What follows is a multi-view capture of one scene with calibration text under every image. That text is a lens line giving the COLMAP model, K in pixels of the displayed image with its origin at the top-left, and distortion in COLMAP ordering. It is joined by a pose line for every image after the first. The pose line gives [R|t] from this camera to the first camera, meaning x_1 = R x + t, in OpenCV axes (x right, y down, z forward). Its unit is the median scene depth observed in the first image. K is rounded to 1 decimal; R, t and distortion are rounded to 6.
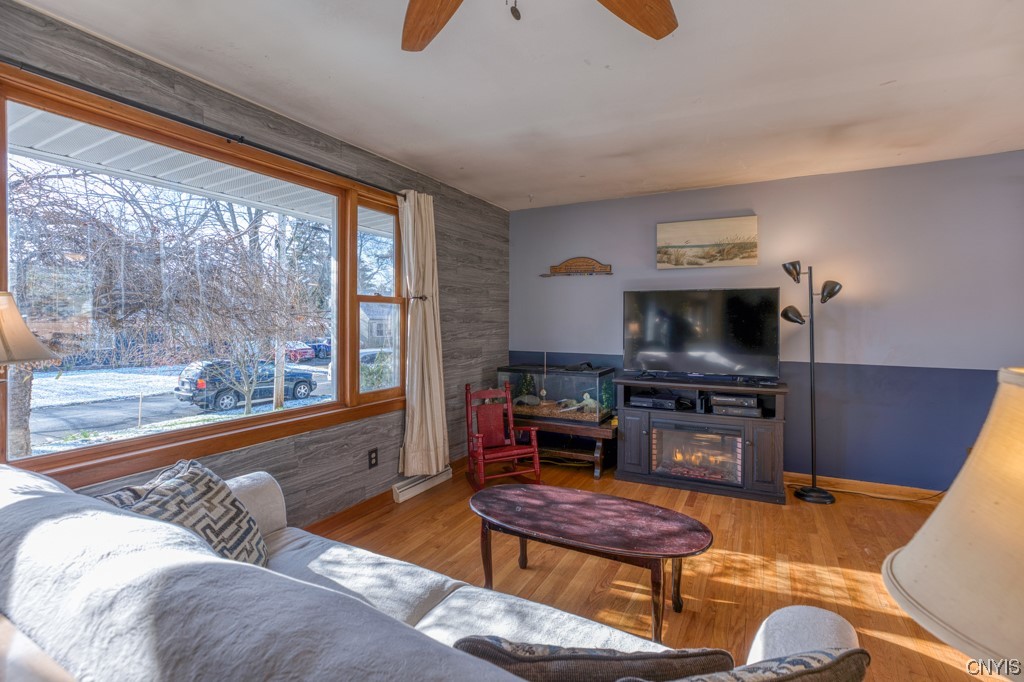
lens RADIAL K [[477.5, 0, 514.5], [0, 477.5, 319.7], [0, 0, 1]] dist [-0.023755, 0.011796]
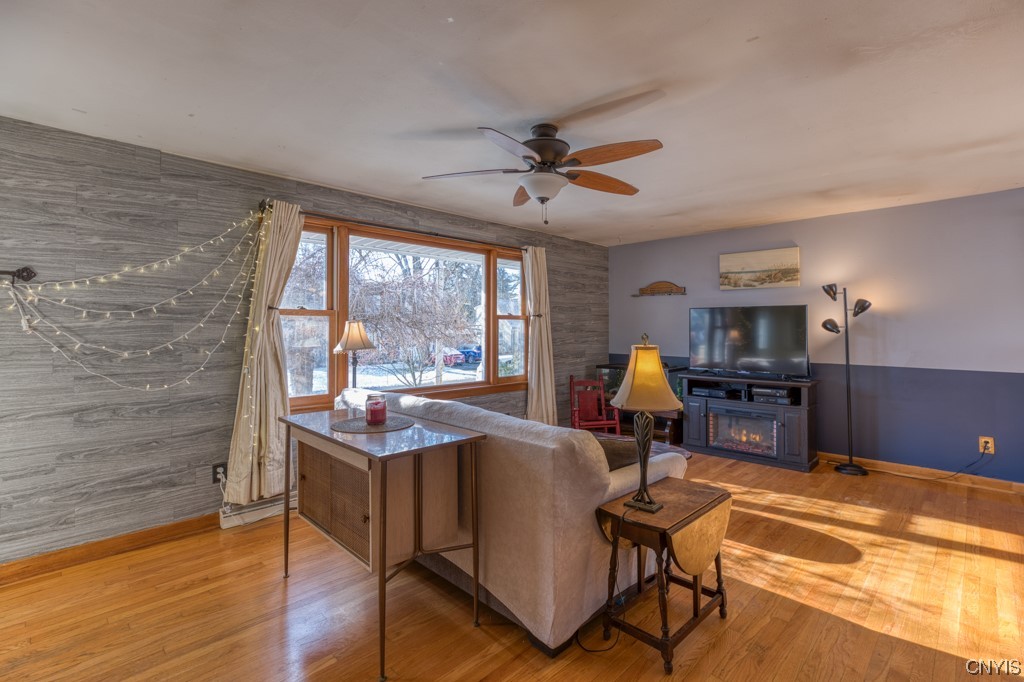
lens RADIAL K [[477.5, 0, 512.8], [0, 477.5, 318.6], [0, 0, 1]] dist [-0.023755, 0.011796]
pose [[0.956629, -0.008187, -0.291193, 0.157060], [0.002277, 0.999785, -0.020630, -0.005583], [0.291299, 0.019072, 0.956442, -0.433837]]
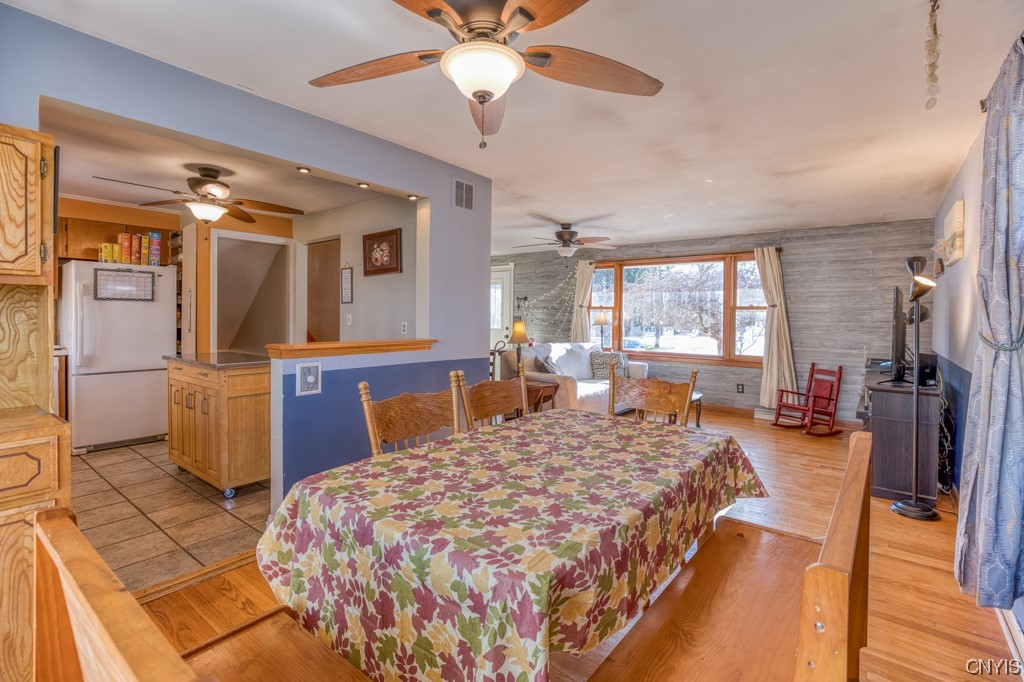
lens RADIAL K [[477.5, 0, 524.7], [0, 477.5, 323.7], [0, 0, 1]] dist [-0.023755, 0.011796]
pose [[-0.179715, 0.012867, -0.983635, 1.595441], [-0.010370, 0.999834, 0.014974, 0.003444], [0.983664, 0.012891, -0.179552, 0.422914]]
